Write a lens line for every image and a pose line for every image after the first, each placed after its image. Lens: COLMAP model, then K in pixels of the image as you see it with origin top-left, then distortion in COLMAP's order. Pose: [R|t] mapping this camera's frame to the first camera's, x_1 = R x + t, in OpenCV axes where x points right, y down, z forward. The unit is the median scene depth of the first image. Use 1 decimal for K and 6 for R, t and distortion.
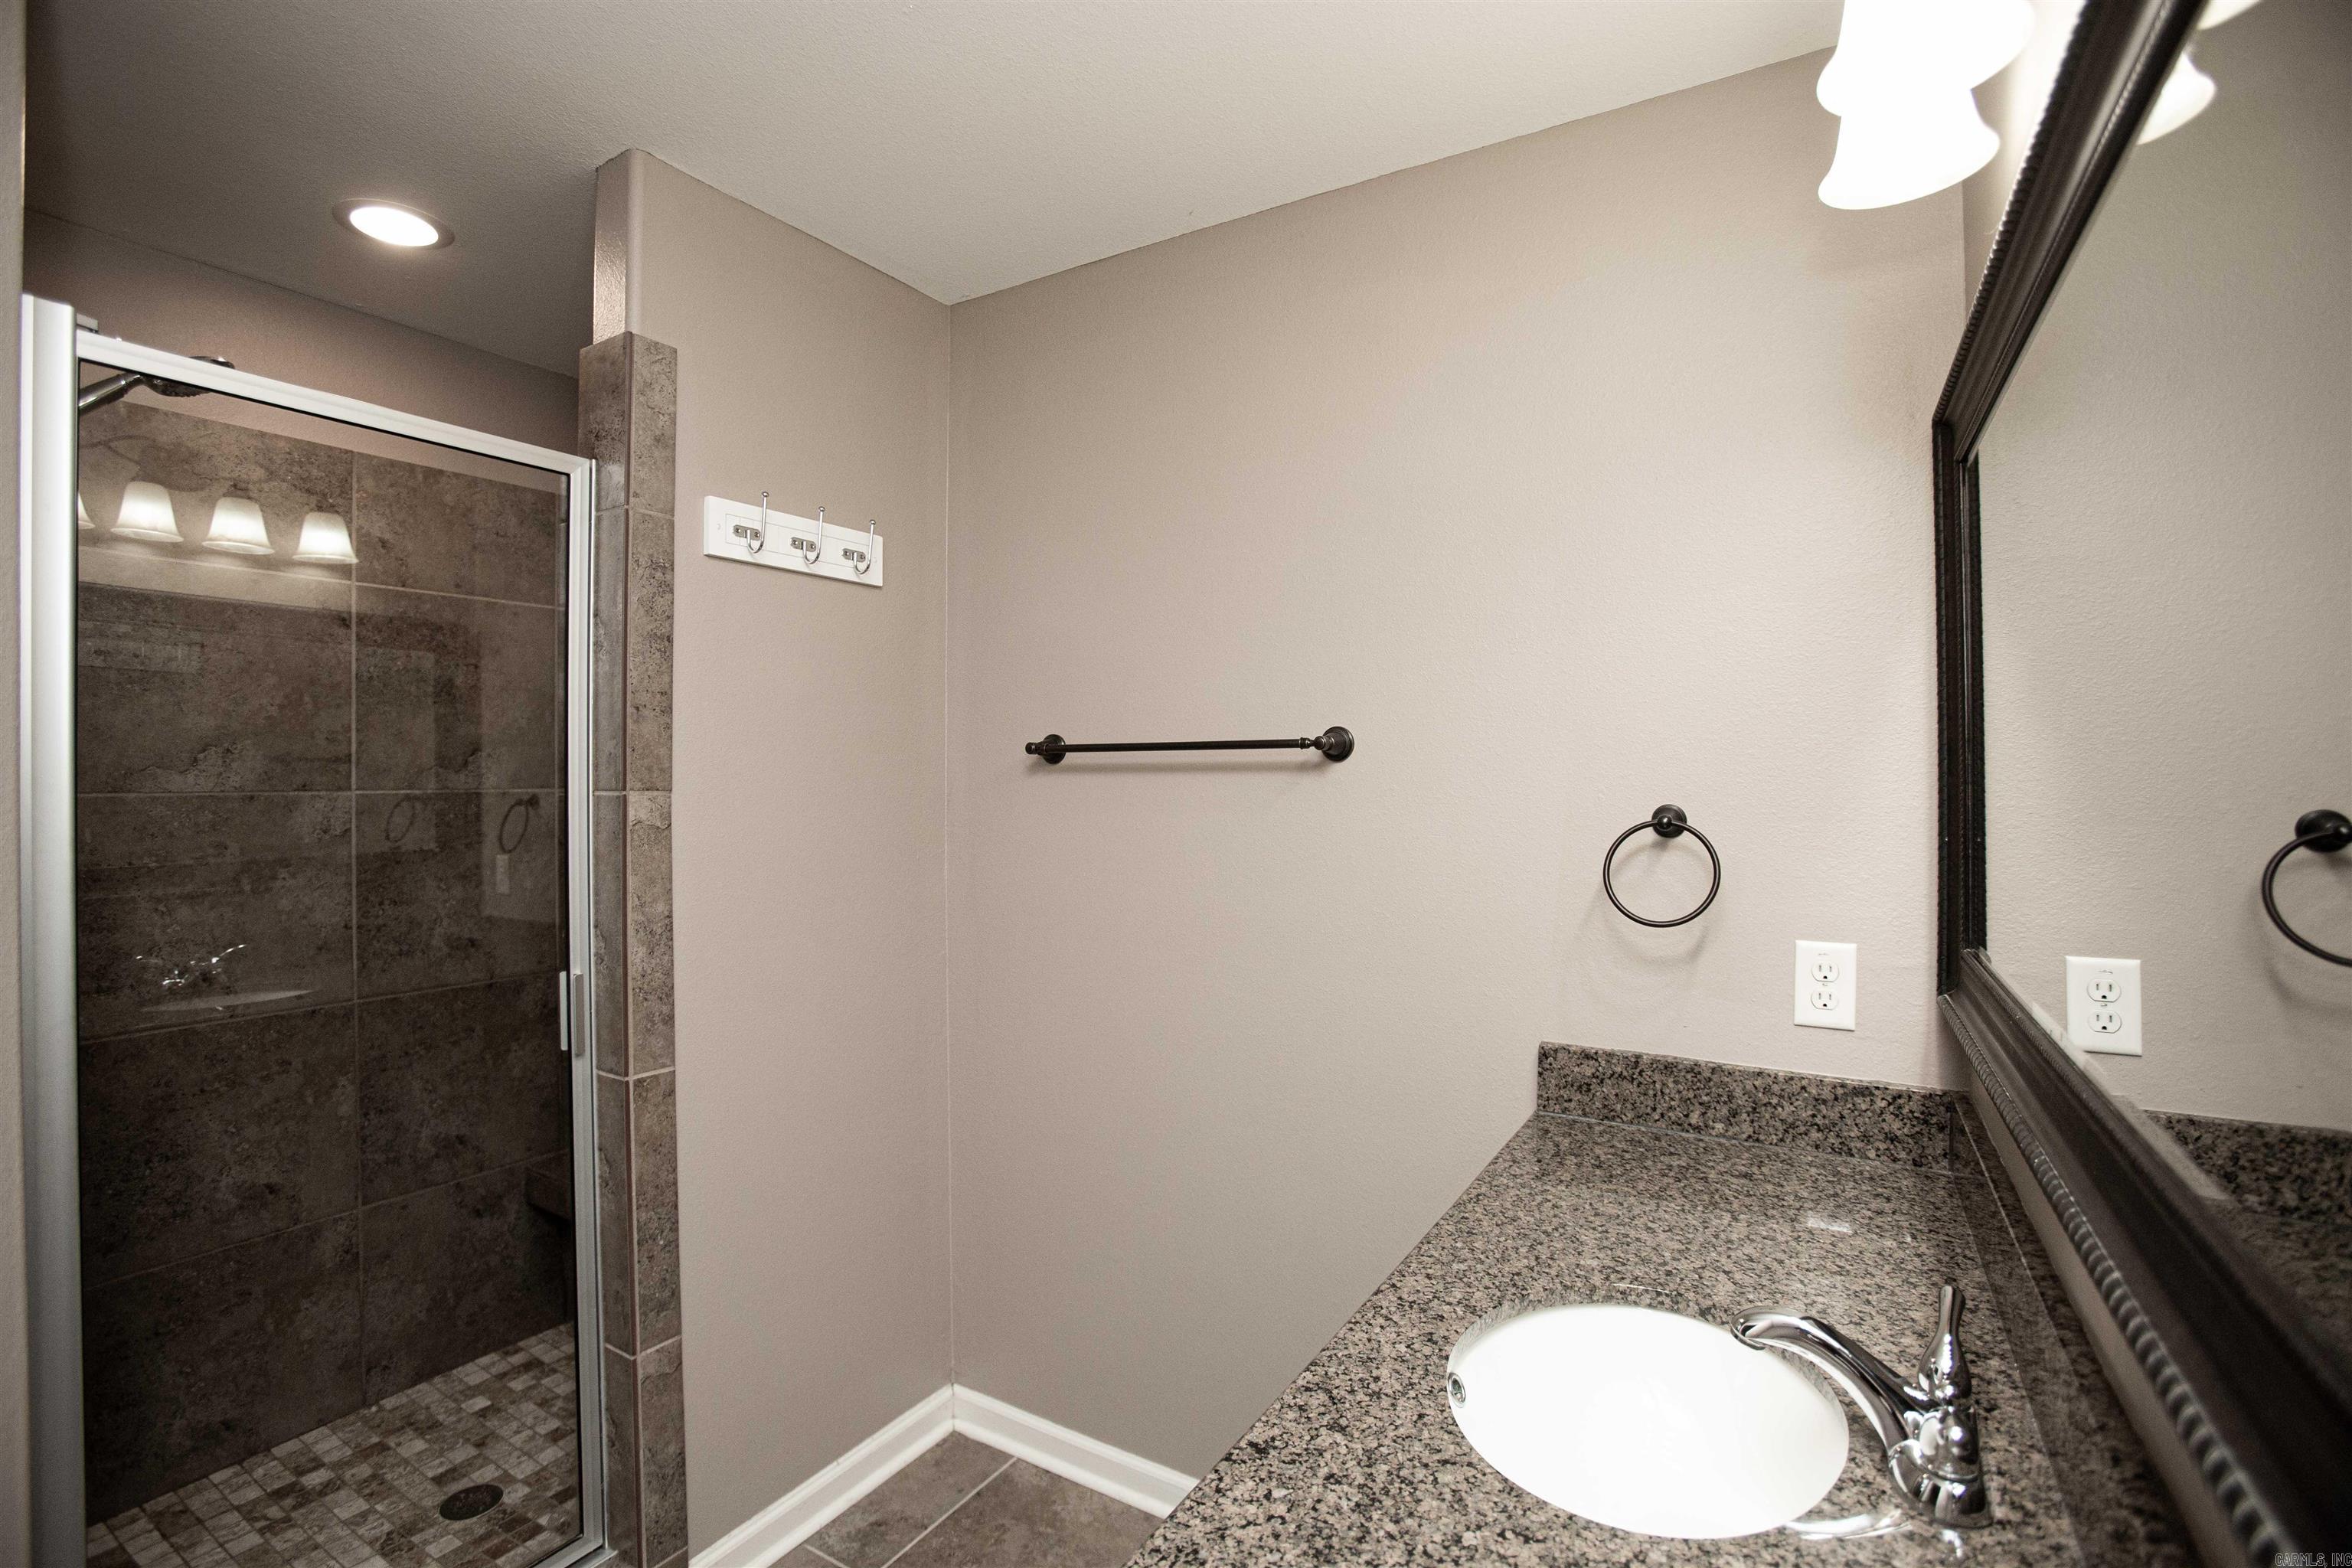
lens RADIAL K [[1100.7, 0, 1145.8], [0, 1100.7, 779.4], [0, 0, 1]] dist [-0.087477, 0.035421]
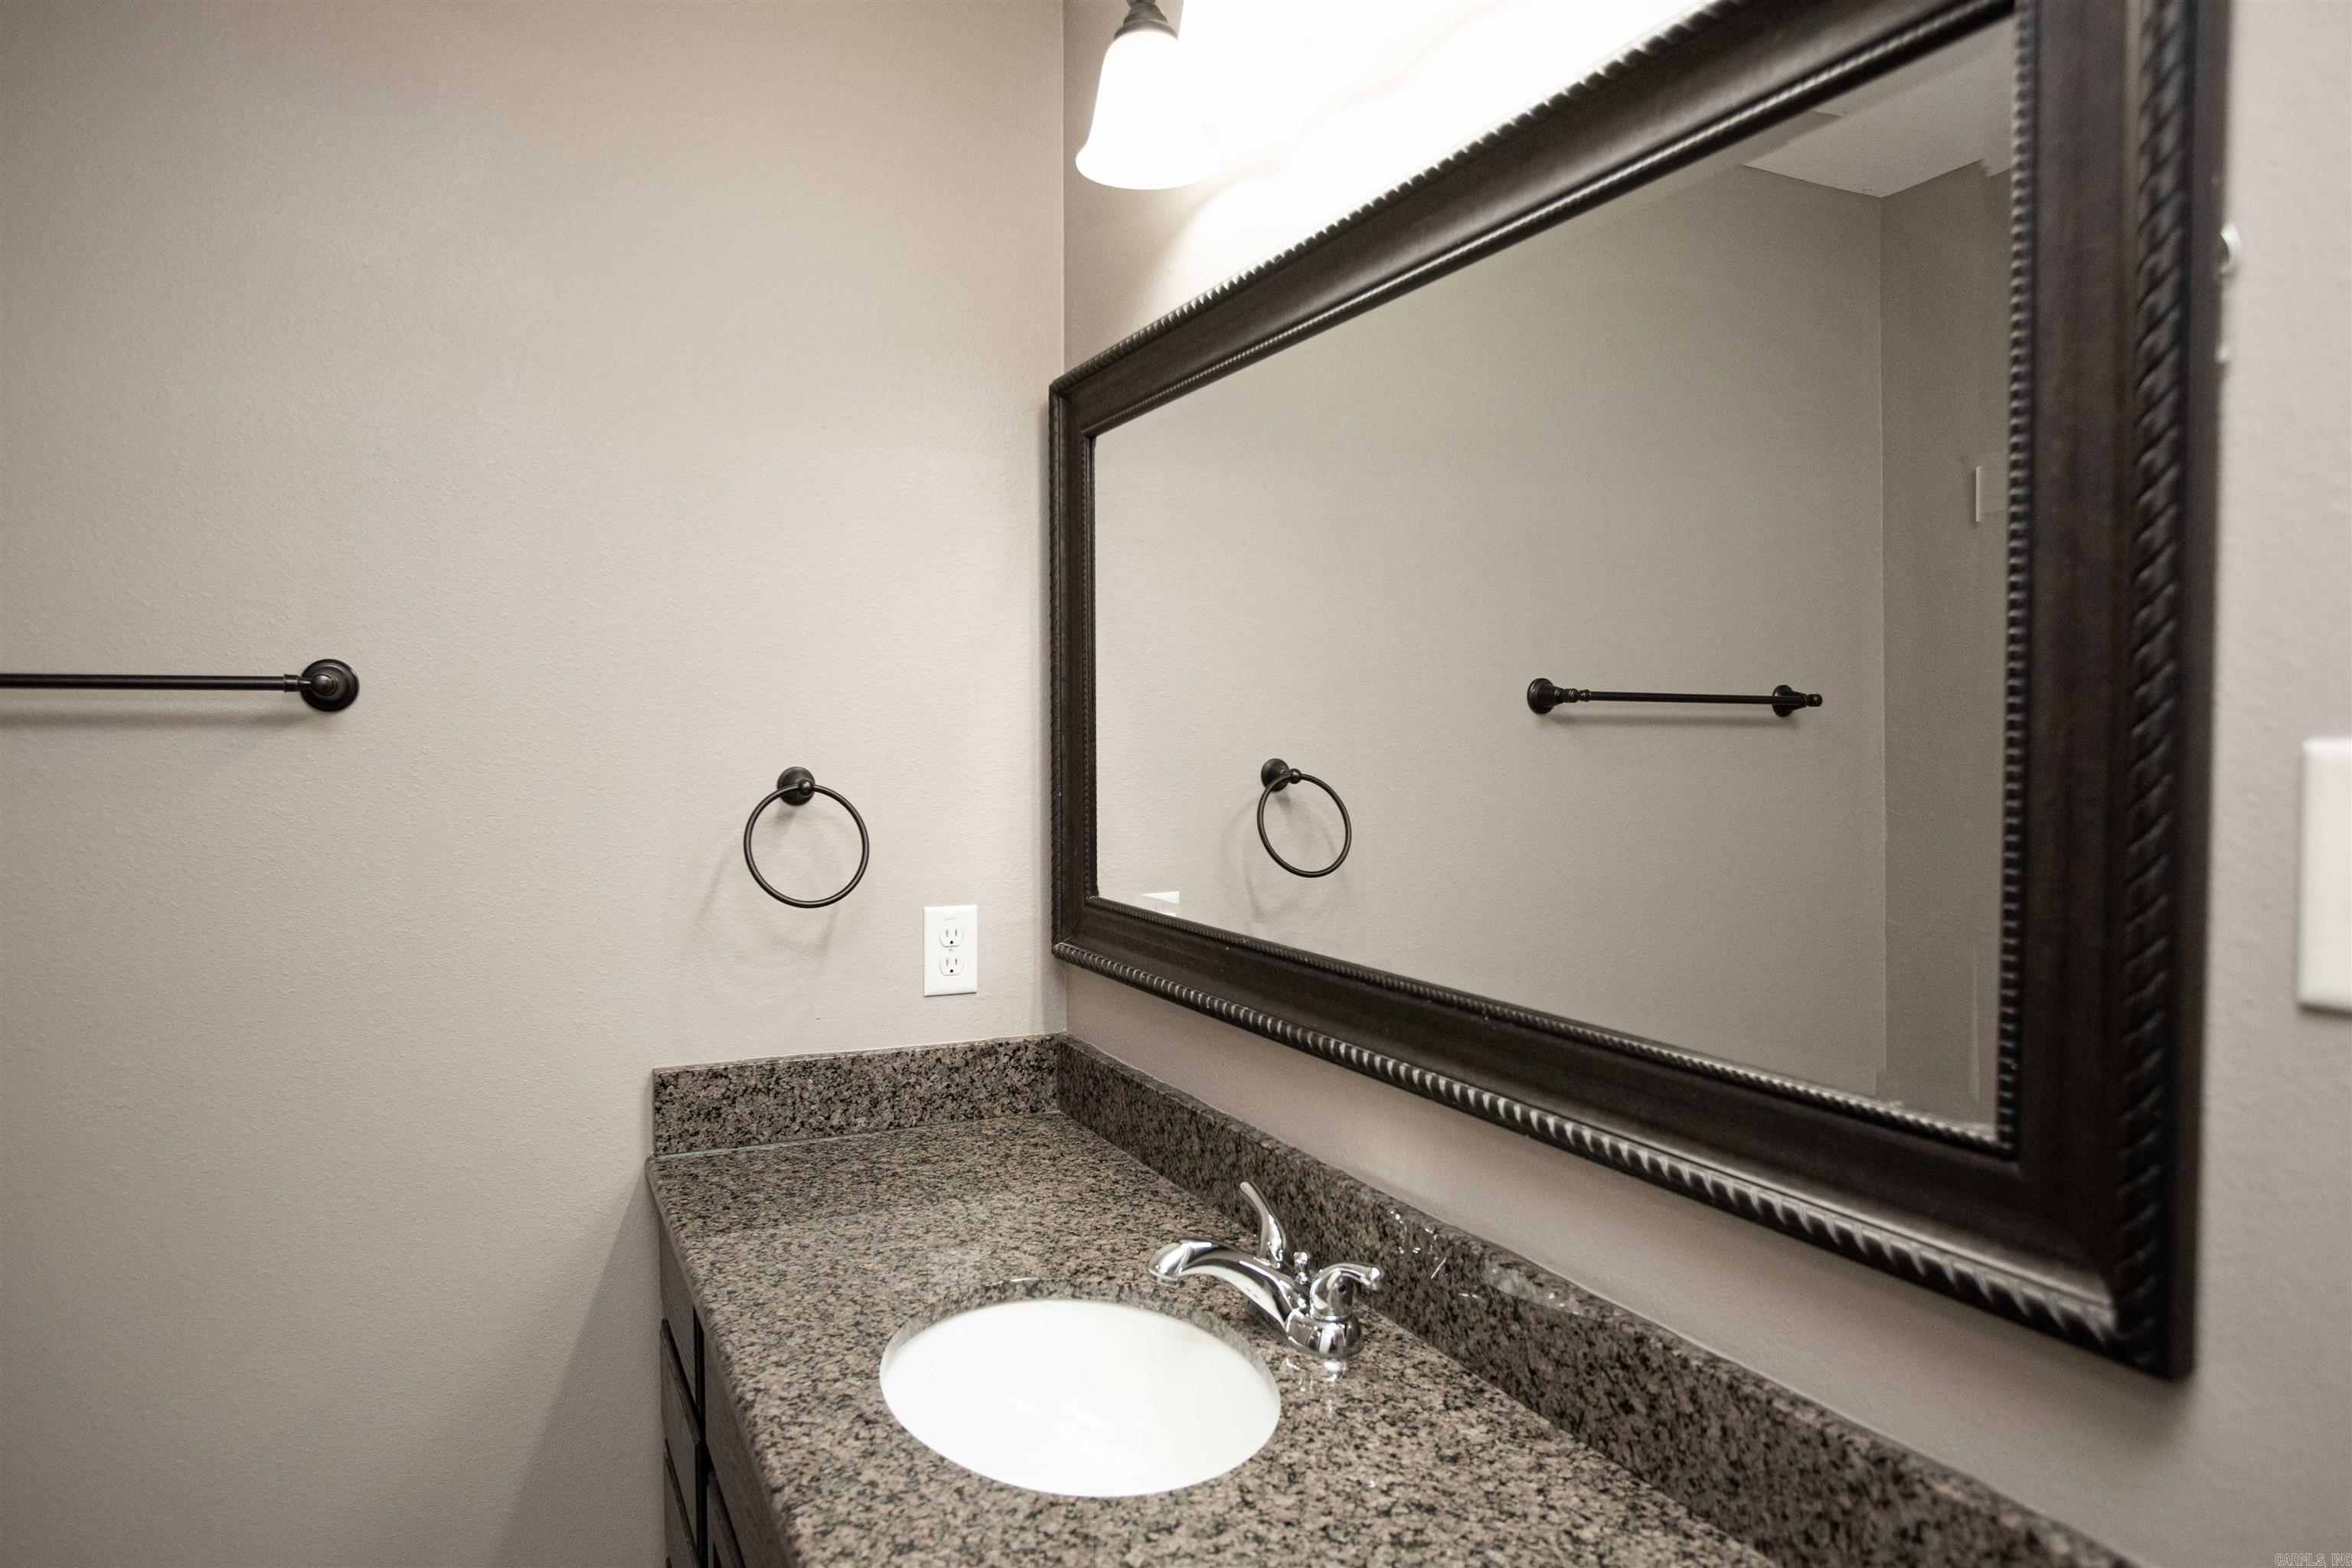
lens RADIAL K [[1383.3, 0, 1176.0], [0, 1383.3, 784.0], [0, 0, 1]] dist [-0.066643, 0.001010]
pose [[0.506593, -0.026813, 0.861768, -0.338489], [0.000663, 0.999528, 0.030709, 0.003313], [-0.862185, -0.014985, 0.506372, 0.191483]]
